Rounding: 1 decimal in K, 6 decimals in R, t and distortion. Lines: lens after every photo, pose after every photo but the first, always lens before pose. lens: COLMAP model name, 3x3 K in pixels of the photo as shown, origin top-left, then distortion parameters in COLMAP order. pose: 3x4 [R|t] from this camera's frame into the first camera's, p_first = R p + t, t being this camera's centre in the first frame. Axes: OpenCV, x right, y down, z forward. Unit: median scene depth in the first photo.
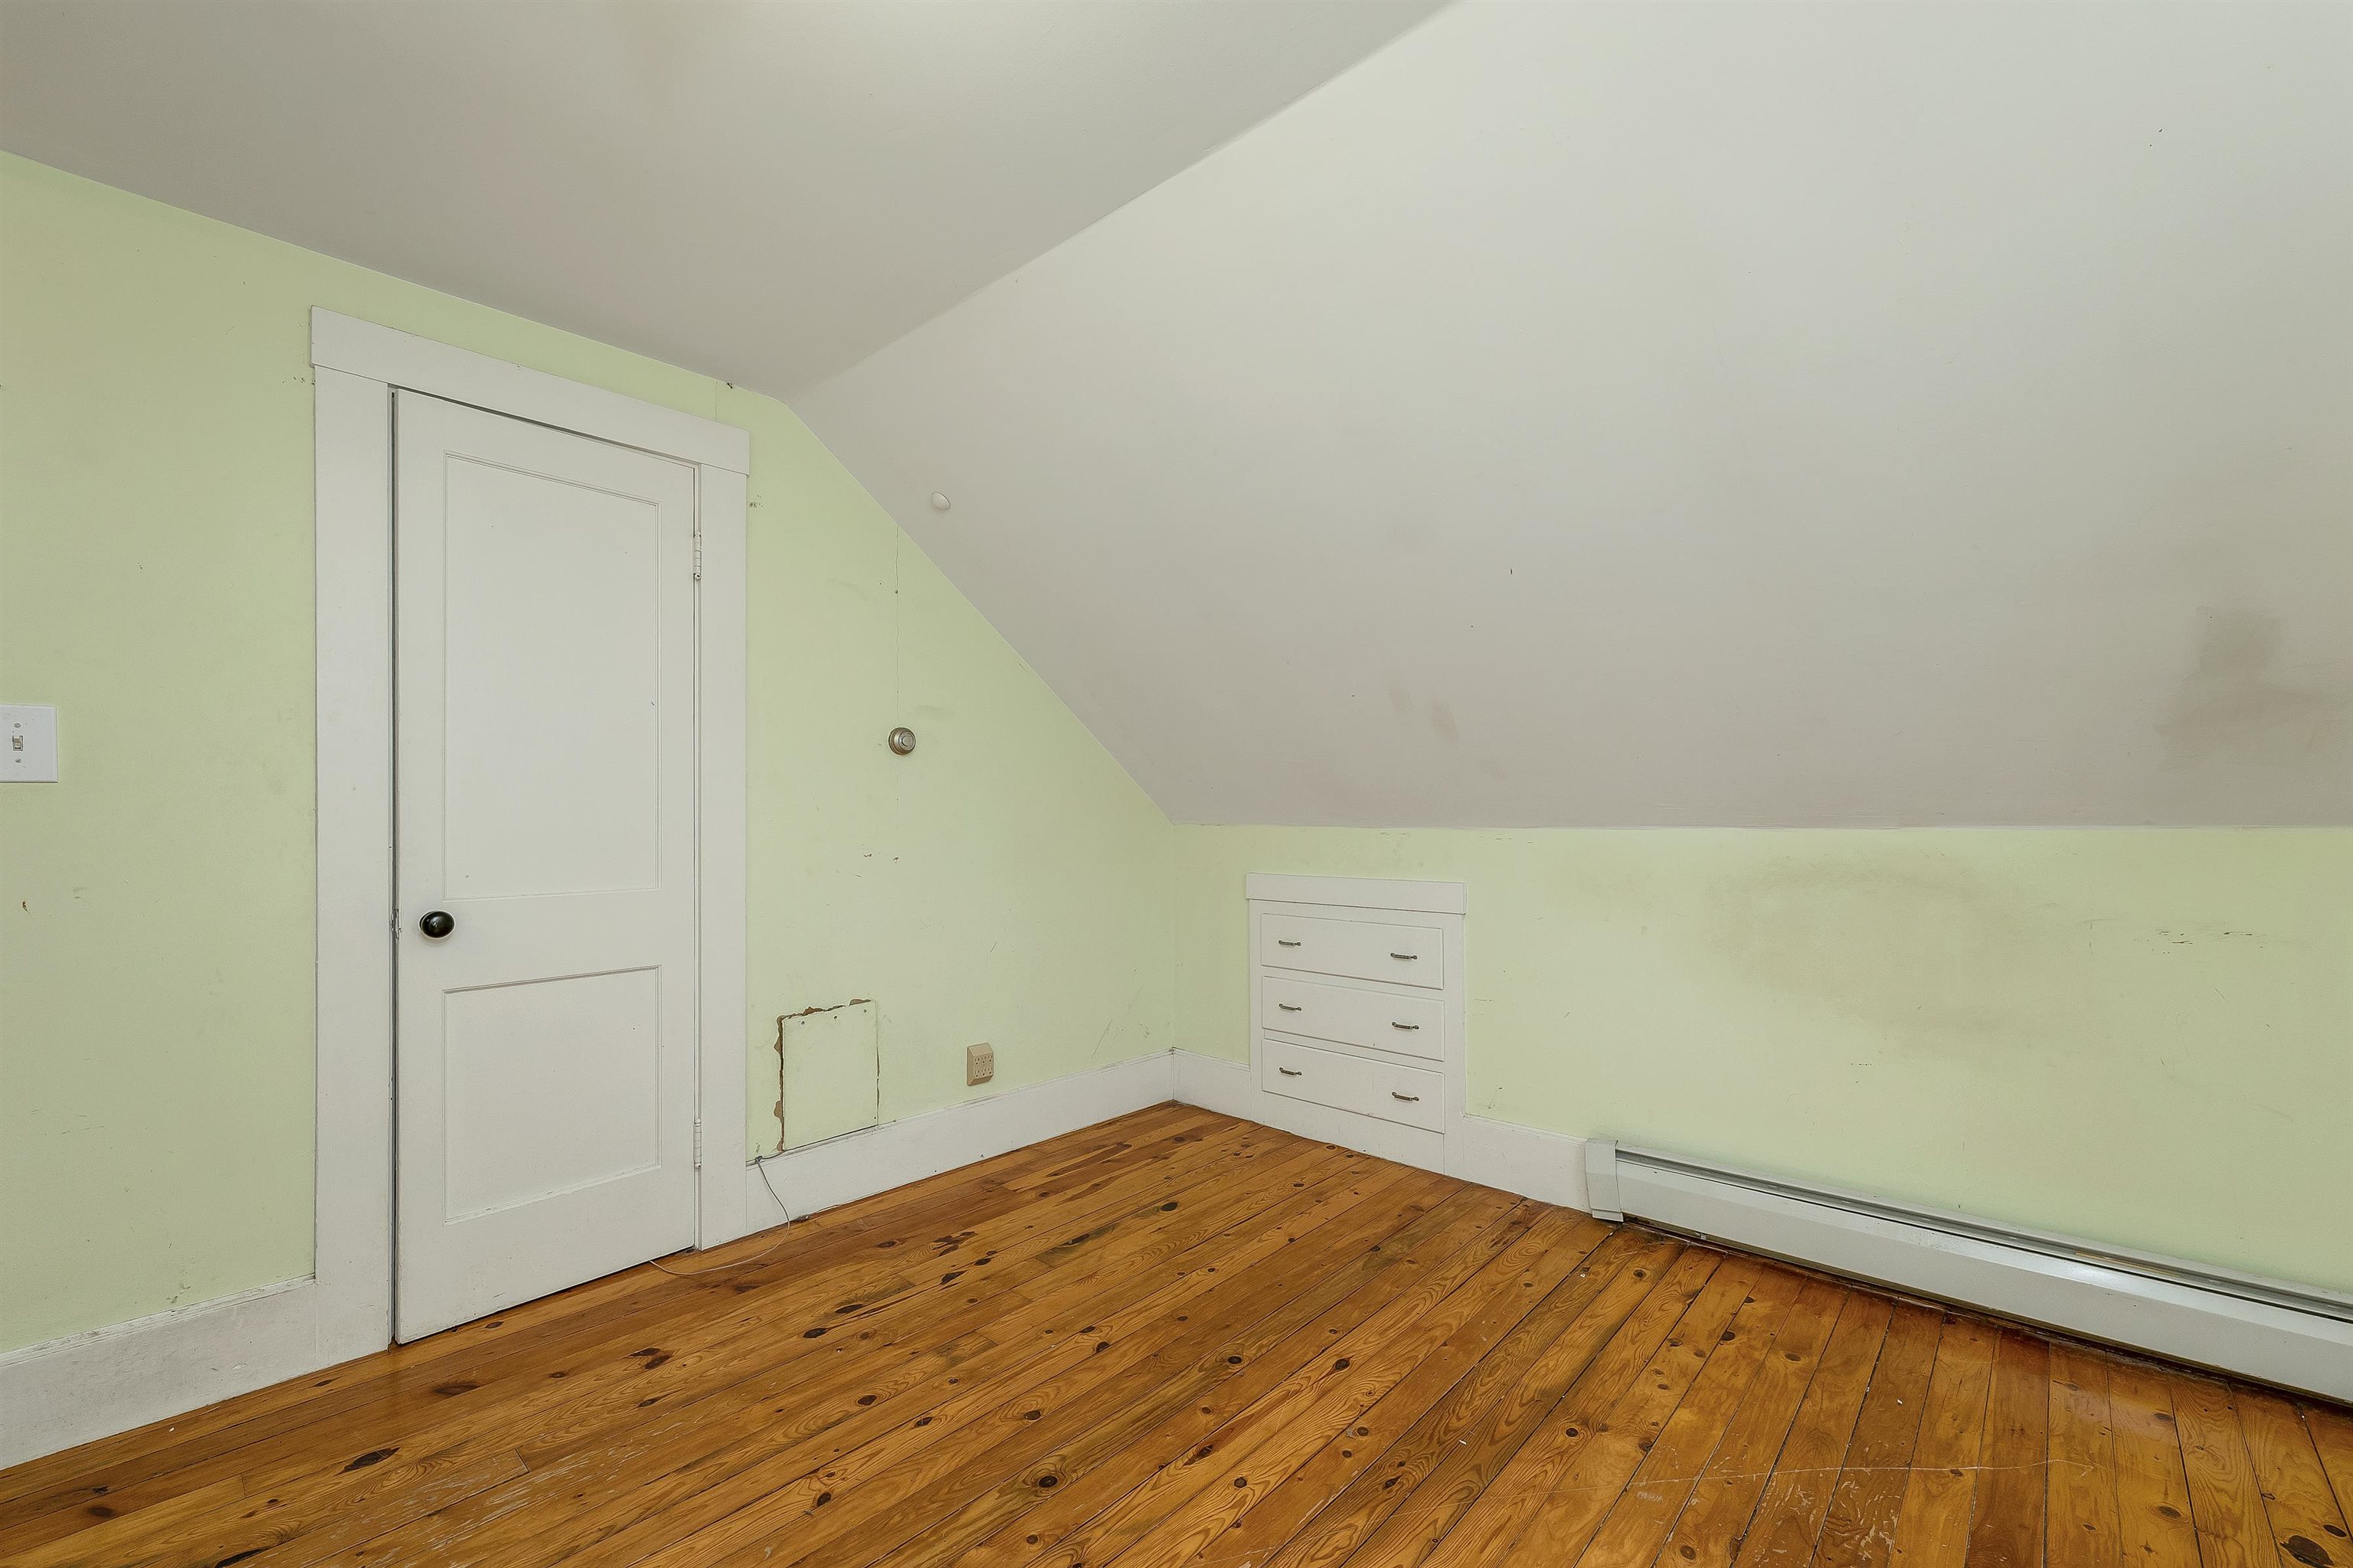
lens RADIAL K [[992.0, 0, 1167.0], [0, 992.0, 808.6], [0, 0, 1]] dist [-0.000744, 0.000303]
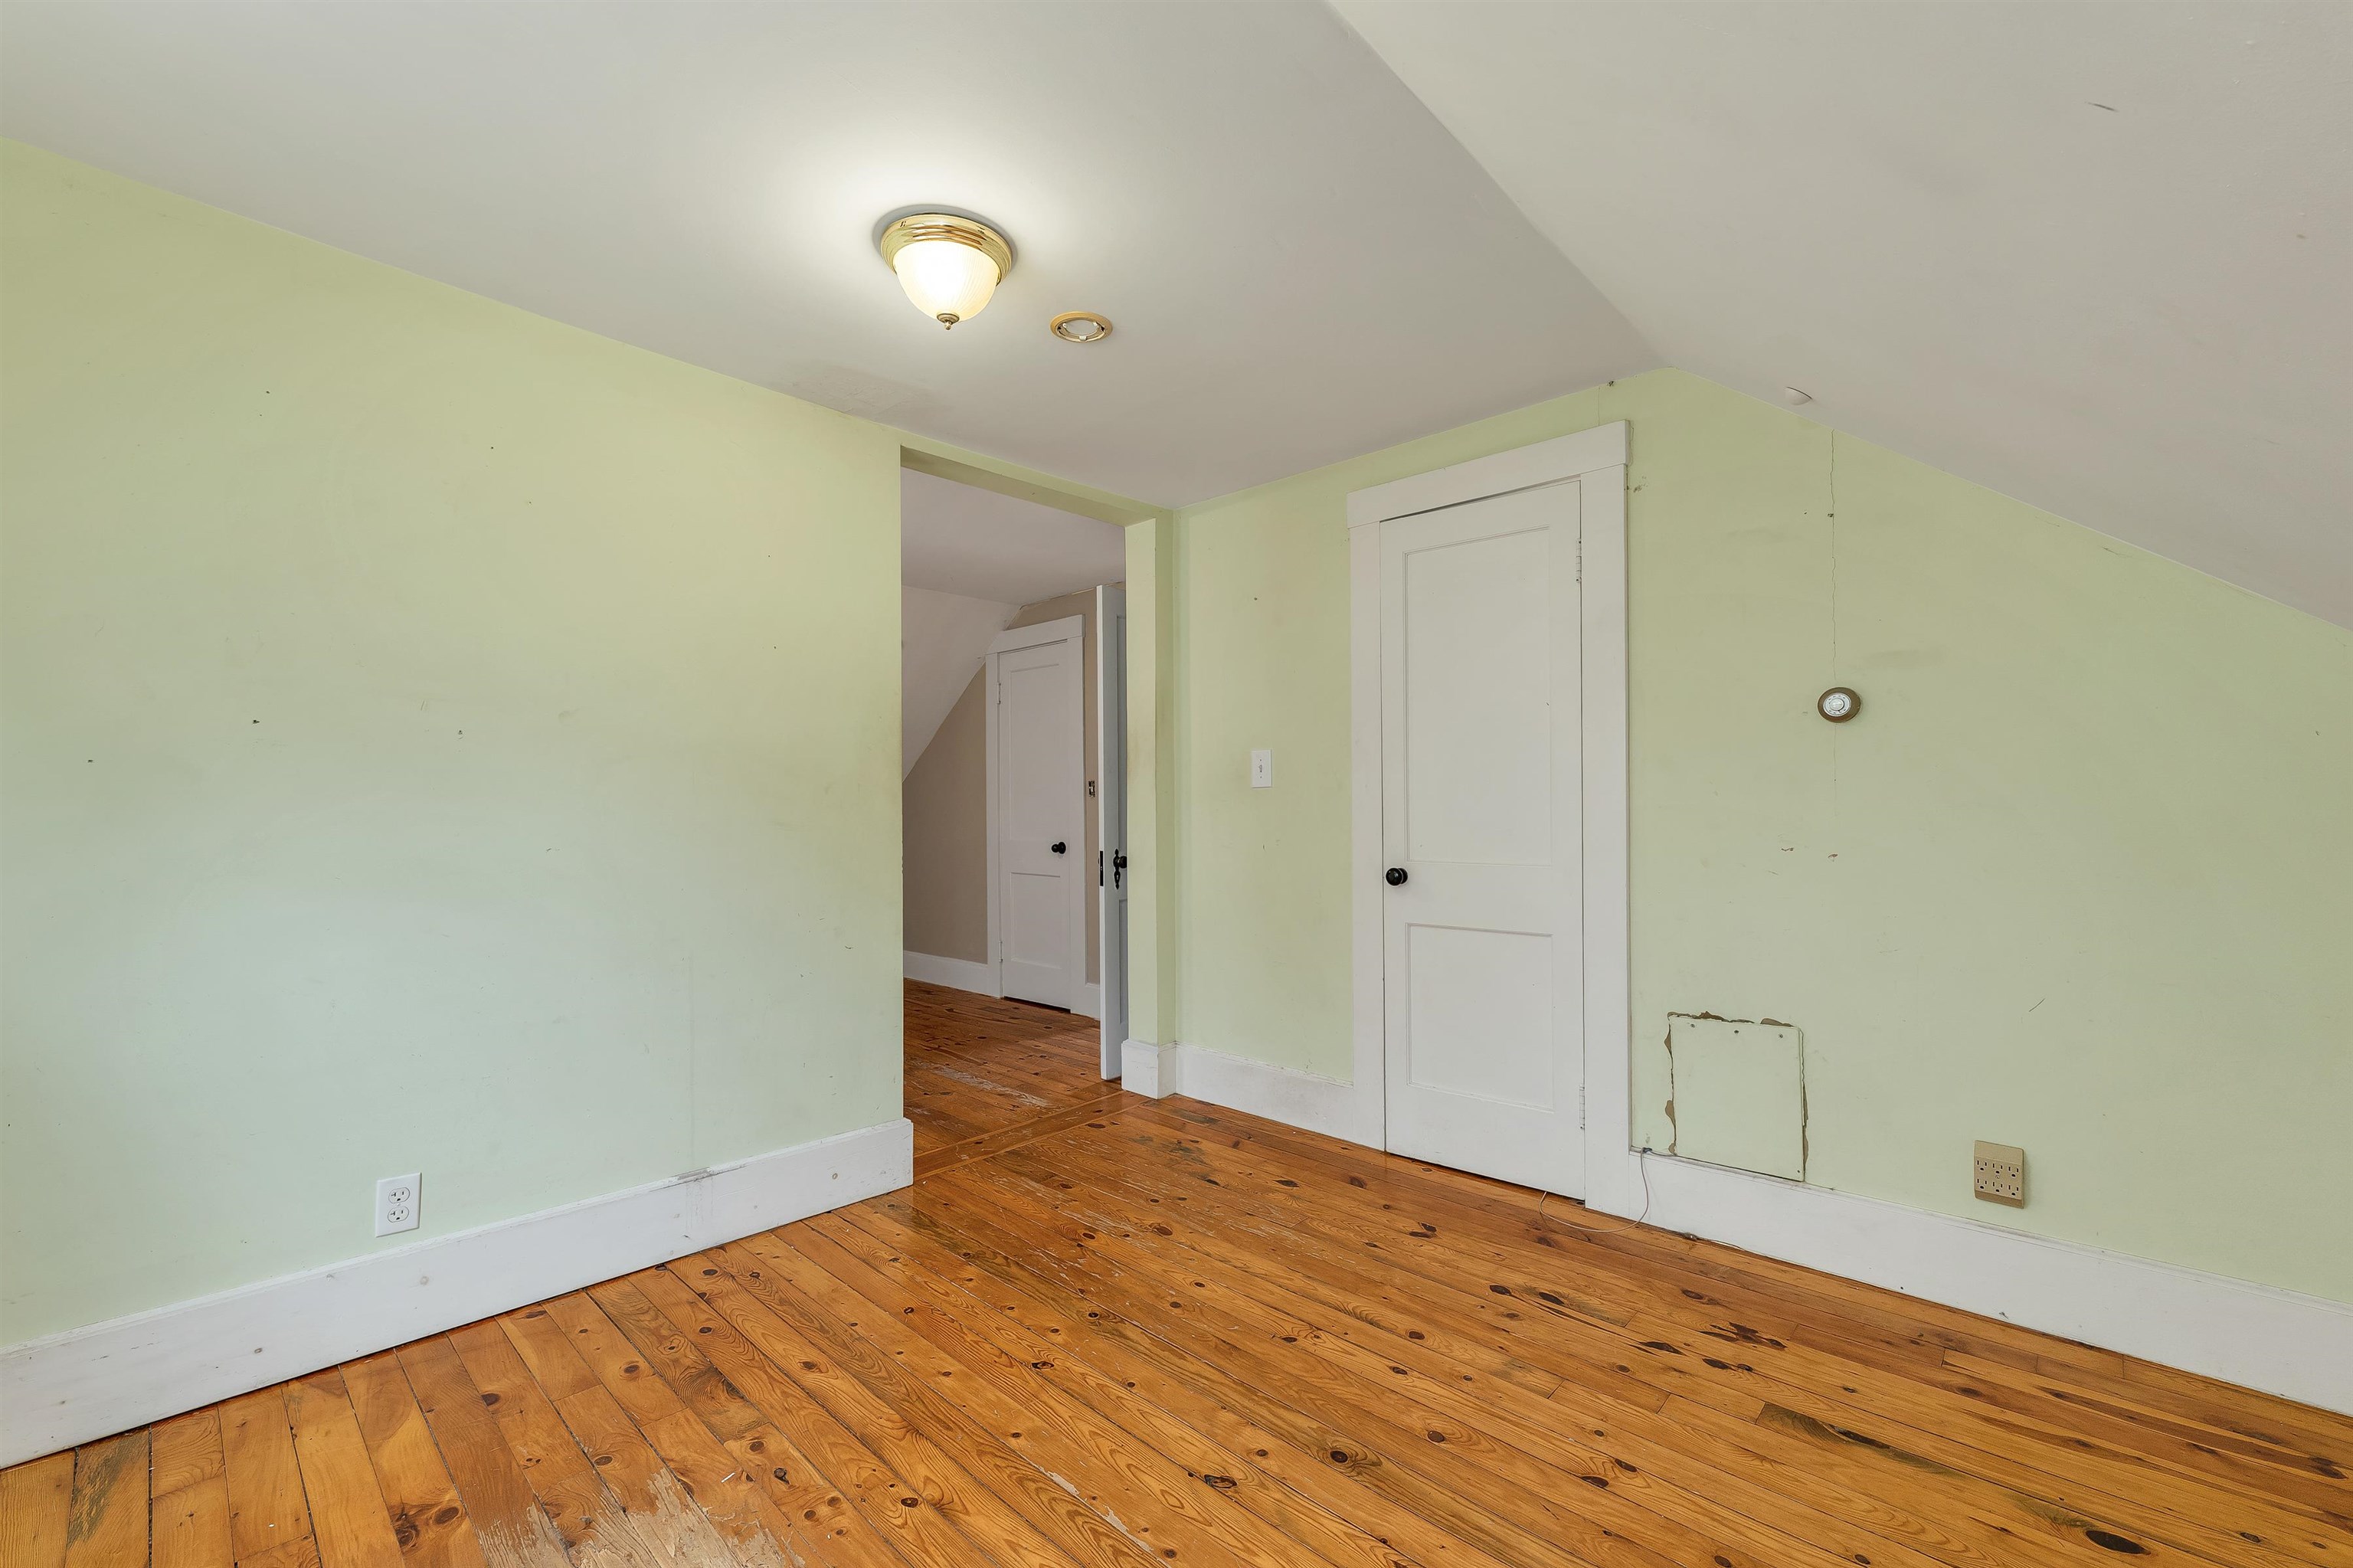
lens RADIAL K [[992.0, 0, 1167.0], [0, 992.0, 808.6], [0, 0, 1]] dist [-0.000744, 0.000303]
pose [[-0.036316, 0.003972, -0.999332, 0.613261], [0.015578, 0.999873, 0.003408, 0.003609], [0.999219, -0.015444, -0.036373, 0.589979]]
